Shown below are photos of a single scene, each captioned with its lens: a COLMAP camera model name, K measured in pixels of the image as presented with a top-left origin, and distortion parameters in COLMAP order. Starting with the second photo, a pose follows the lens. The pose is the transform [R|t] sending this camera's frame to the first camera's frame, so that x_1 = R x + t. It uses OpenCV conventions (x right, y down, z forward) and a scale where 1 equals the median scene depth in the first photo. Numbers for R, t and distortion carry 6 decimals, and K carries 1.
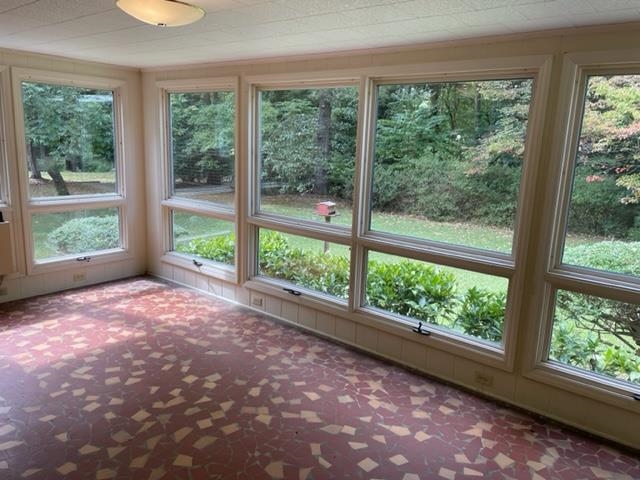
lens RADIAL K [[500.3, 0, 318.4], [0, 500.3, 236.1], [0, 0, 1]] dist [0.098262, -0.144214]
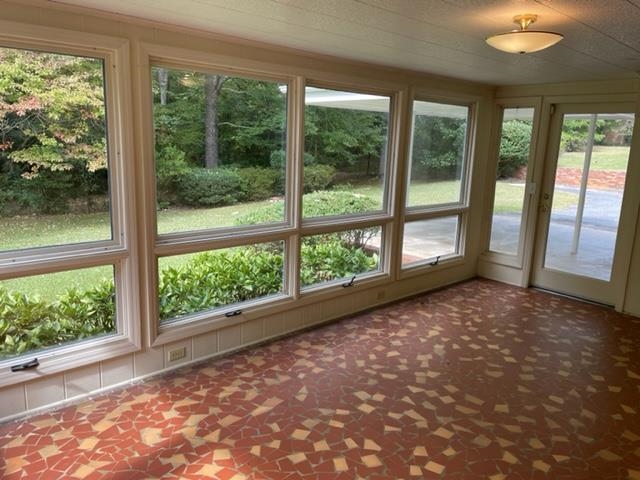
lens RADIAL K [[500.3, 0, 318.4], [0, 500.3, 236.1], [0, 0, 1]] dist [0.098262, -0.144214]
pose [[0.125988, -0.228585, 0.965337, -1.041074], [0.161327, 0.964859, 0.207416, -0.217073], [-0.978826, 0.129603, 0.158437, 0.863820]]
